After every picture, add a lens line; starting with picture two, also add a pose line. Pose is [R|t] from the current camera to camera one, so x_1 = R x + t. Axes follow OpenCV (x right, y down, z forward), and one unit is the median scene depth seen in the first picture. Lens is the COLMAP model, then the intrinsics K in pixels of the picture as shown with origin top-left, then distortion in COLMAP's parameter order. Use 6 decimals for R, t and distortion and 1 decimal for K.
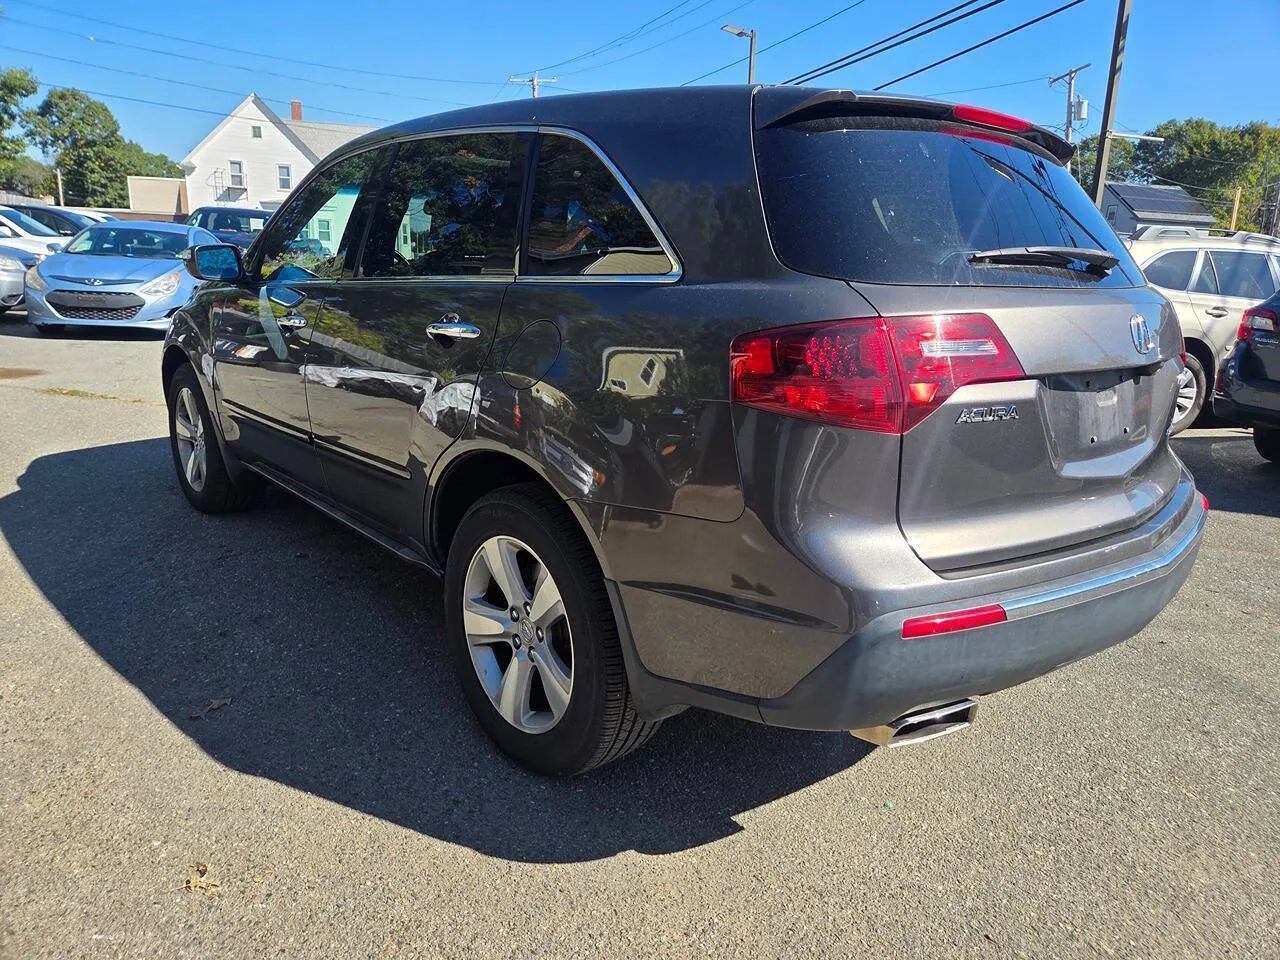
lens RADIAL K [[863.2, 0, 648.2], [0, 863.2, 481.8], [0, 0, 1]] dist [0.053062, -0.042568]
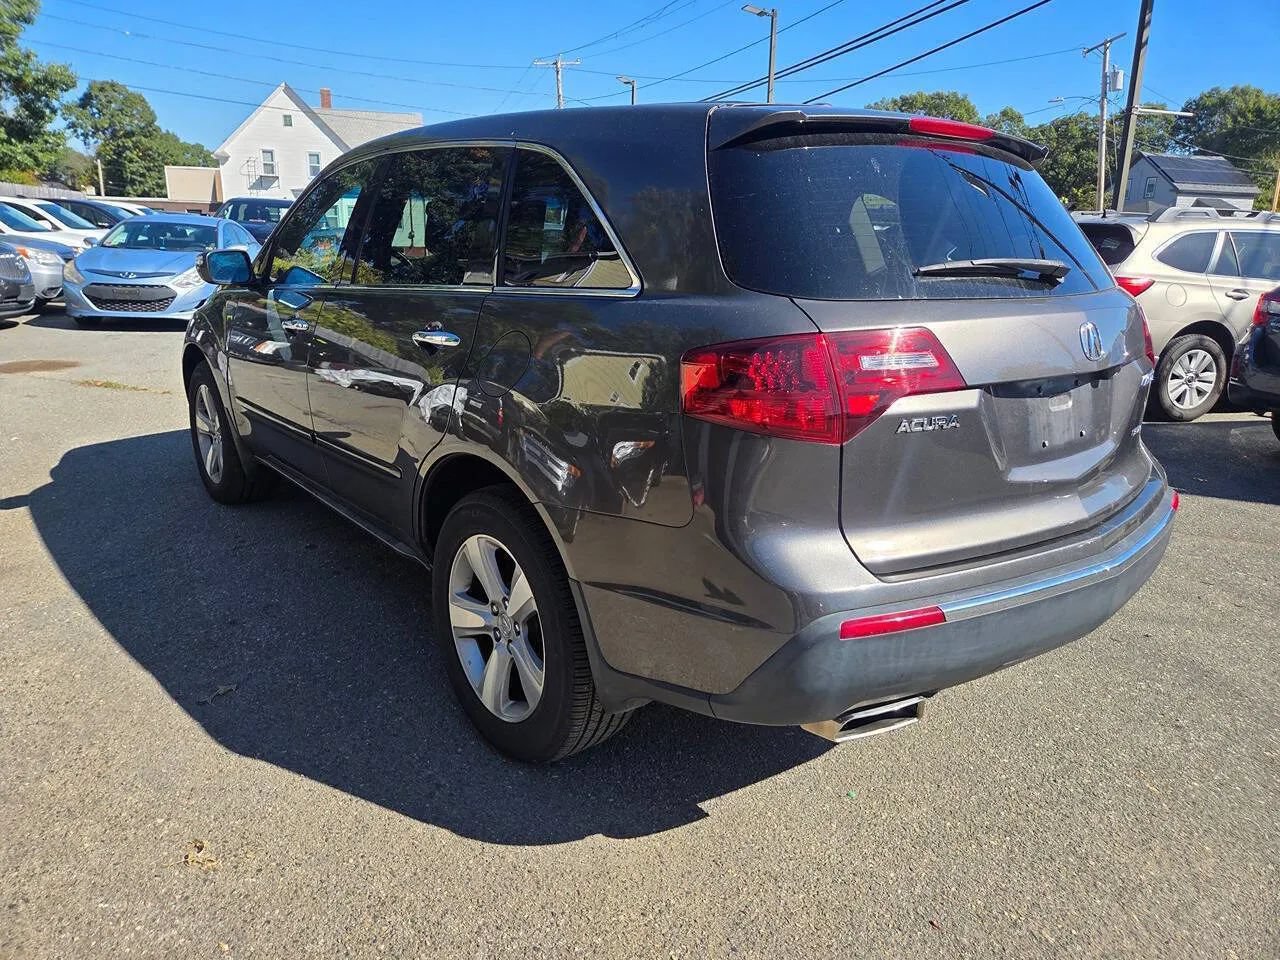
lens RADIAL K [[863.2, 0, 636.2], [0, 863.2, 472.3], [0, 0, 1]] dist [0.053062, -0.042568]
pose [[0.998952, -0.001872, -0.045734, 0.068040], [0.002404, 0.999930, 0.011588, -0.025389], [0.045710, -0.011685, 0.998886, -0.043284]]
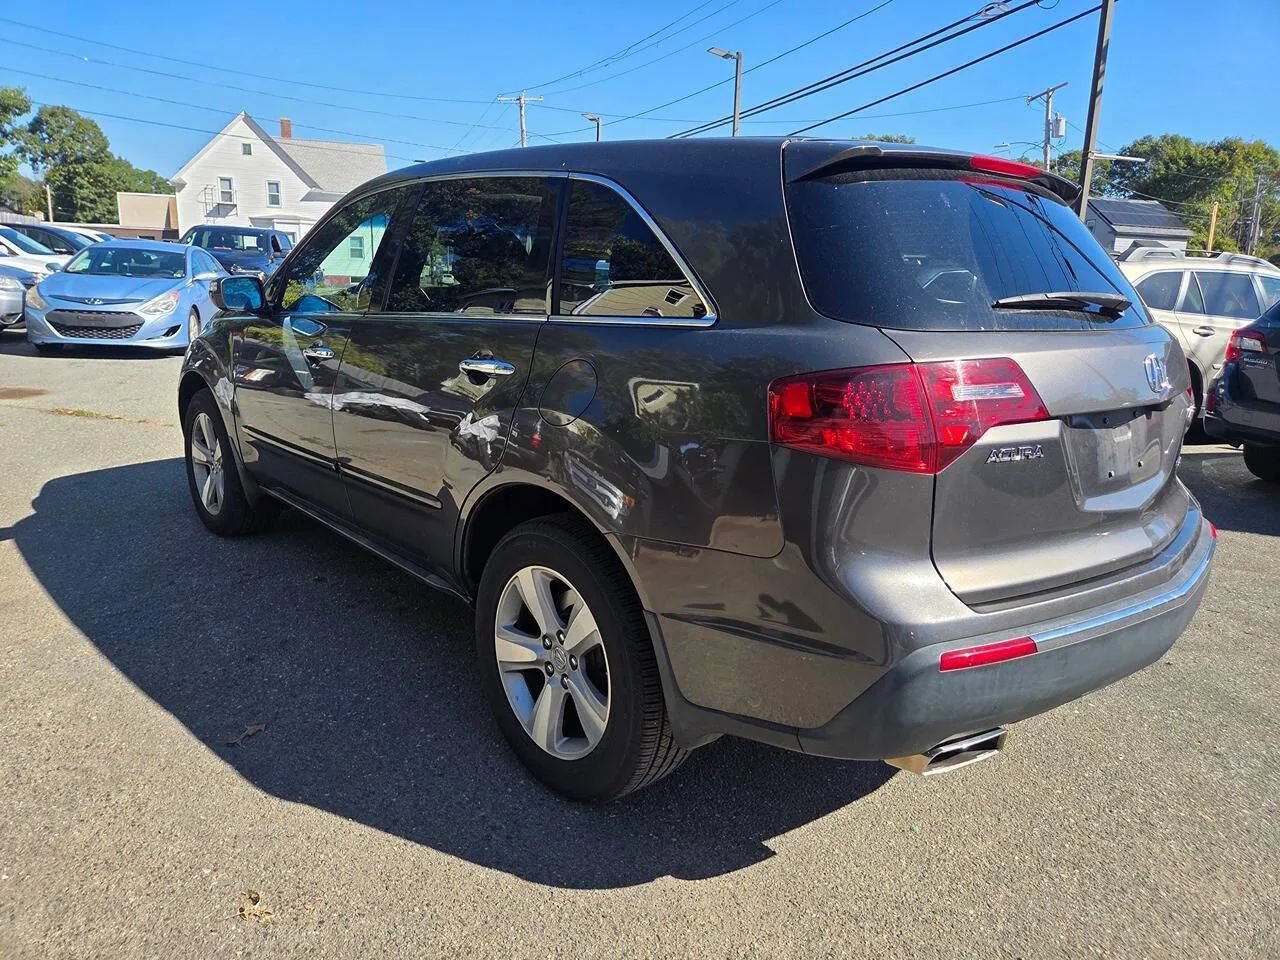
lens RADIAL K [[863.2, 0, 635.5], [0, 863.2, 467.8], [0, 0, 1]] dist [0.053062, -0.042568]
pose [[0.999986, -0.002794, 0.004600, -0.055863], [0.002925, 0.999585, -0.028663, -0.025096], [-0.004518, 0.028676, 0.999579, -0.036095]]
